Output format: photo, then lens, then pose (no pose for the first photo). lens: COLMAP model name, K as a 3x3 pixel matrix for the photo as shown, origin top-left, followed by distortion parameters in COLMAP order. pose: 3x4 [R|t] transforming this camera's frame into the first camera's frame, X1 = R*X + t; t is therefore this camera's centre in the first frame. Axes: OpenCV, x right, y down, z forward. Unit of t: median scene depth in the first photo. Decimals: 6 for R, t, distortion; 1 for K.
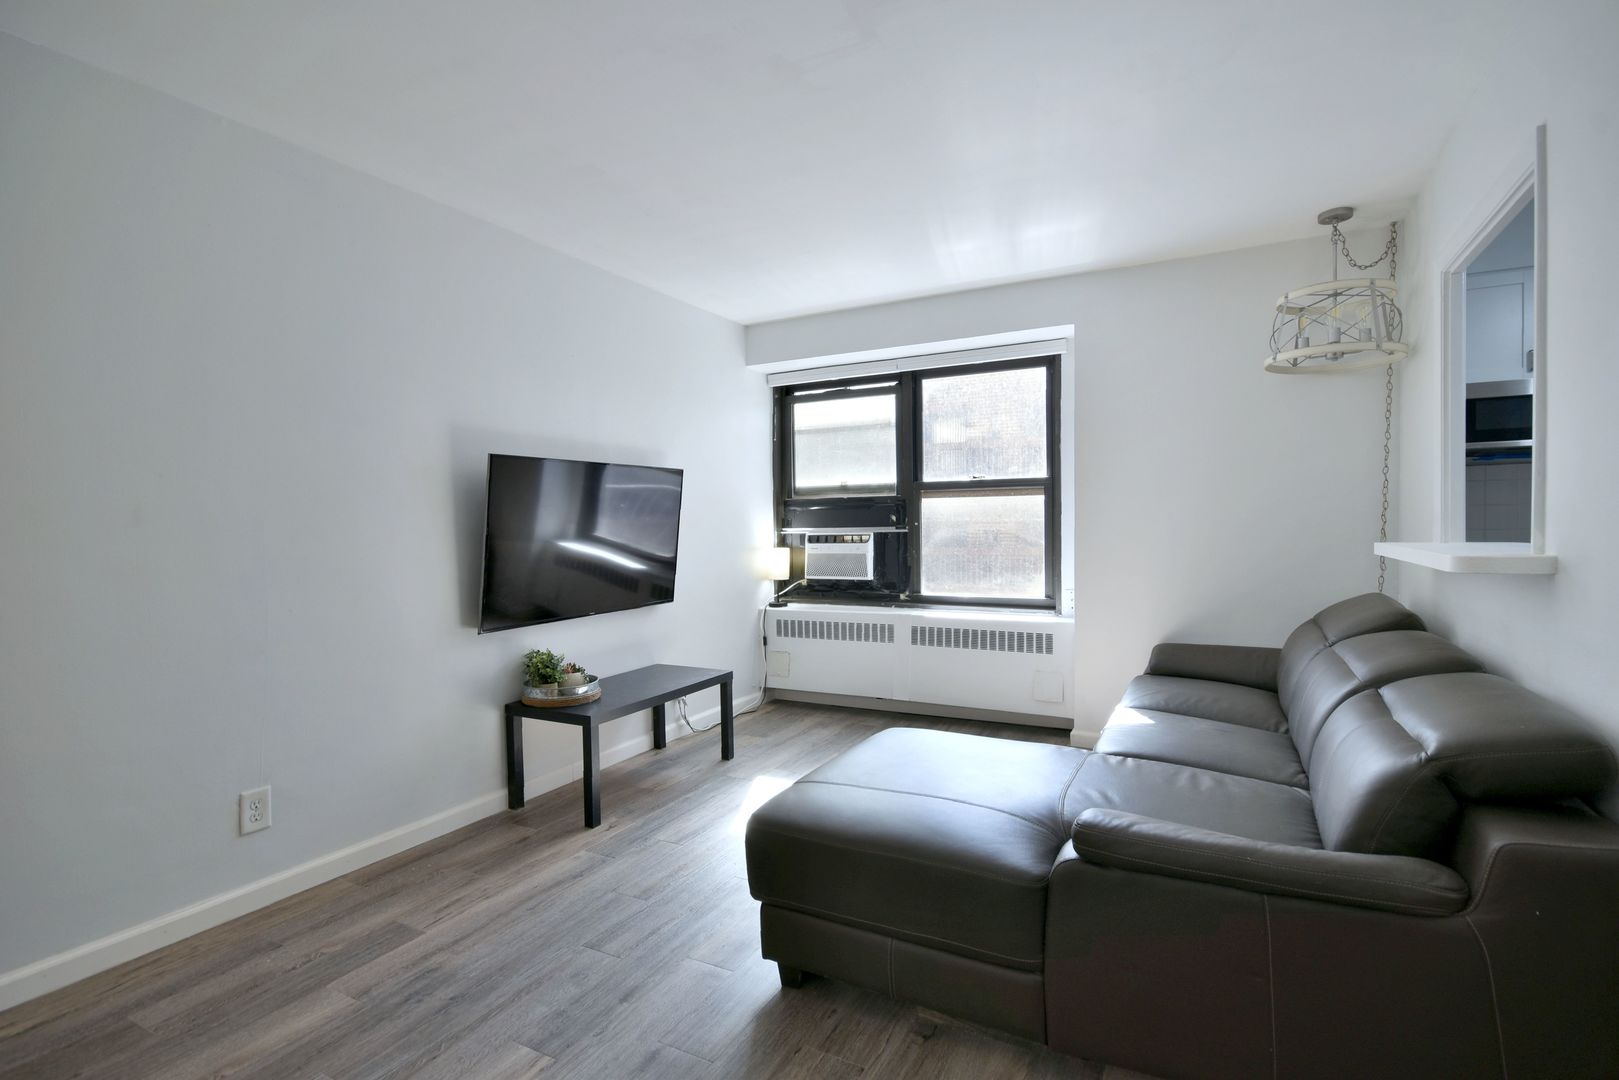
lens RADIAL K [[778.4, 0, 811.0], [0, 778.4, 525.3], [0, 0, 1]] dist [0.012335, -0.005368]
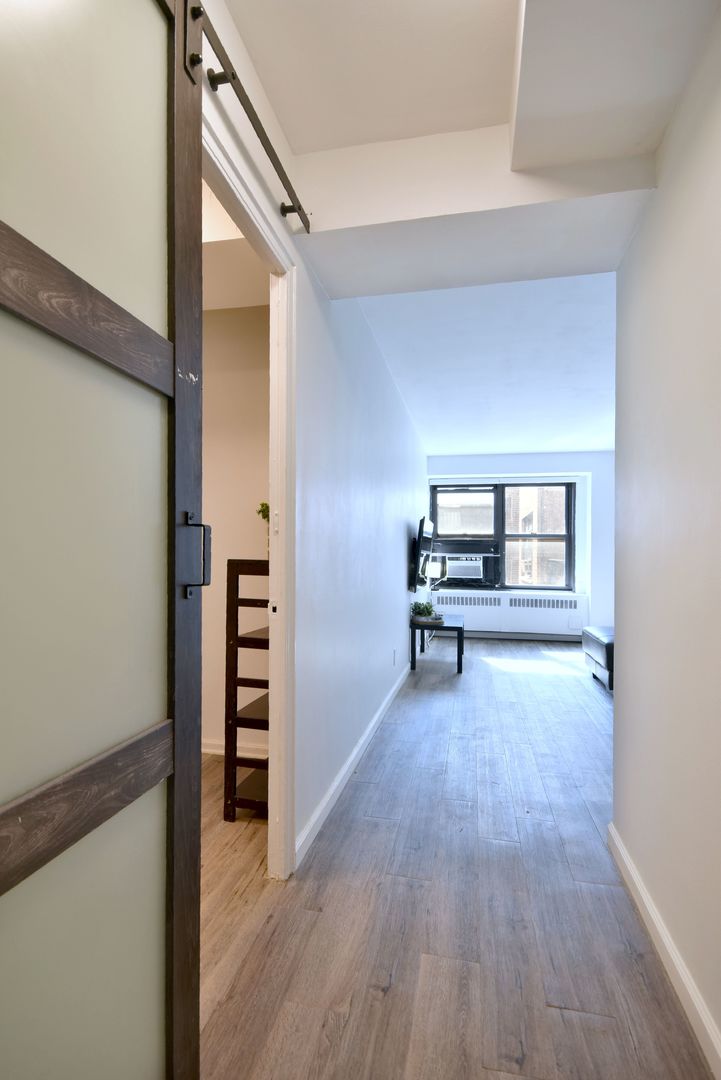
lens RADIAL K [[519.2, 0, 334.7], [0, 519.2, 549.0], [0, 0, 1]] dist [0.012335, -0.005368]
pose [[0.971468, 0.030817, 0.235160, -0.663438], [-0.027325, 0.999463, -0.018097, 0.026607], [-0.235592, 0.011155, 0.971788, -0.311118]]
